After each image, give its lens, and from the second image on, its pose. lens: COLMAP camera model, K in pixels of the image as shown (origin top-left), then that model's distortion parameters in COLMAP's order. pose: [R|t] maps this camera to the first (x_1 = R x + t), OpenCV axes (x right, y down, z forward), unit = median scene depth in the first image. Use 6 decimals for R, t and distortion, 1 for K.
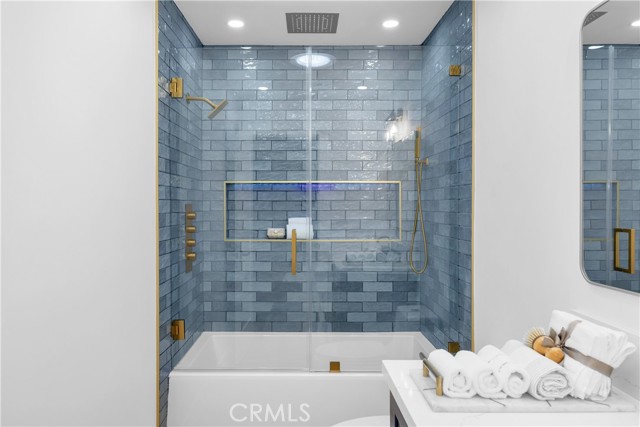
lens RADIAL K [[457.4, 0, 317.3], [0, 457.4, 209.4], [0, 0, 1]] dist [-0.003303, 0.000339]
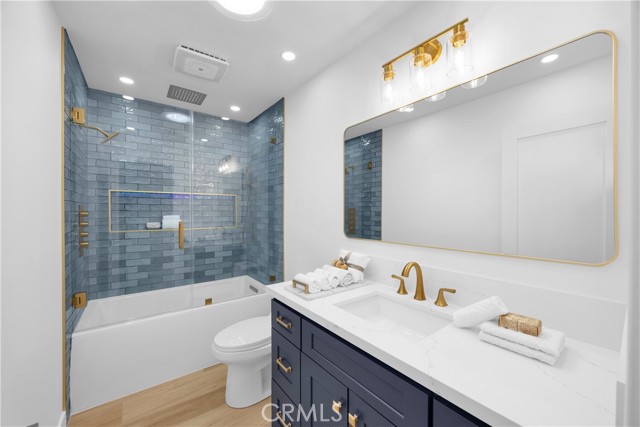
lens RADIAL K [[242.2, 0, 317.3], [0, 242.2, 213.6], [0, 0, 1]] dist [0.000125, 0.000031]
pose [[0.799852, -0.004019, 0.600184, -0.154623], [0.003413, 0.999992, 0.002148, 0.013452], [-0.600188, 0.000330, 0.799859, 0.028084]]
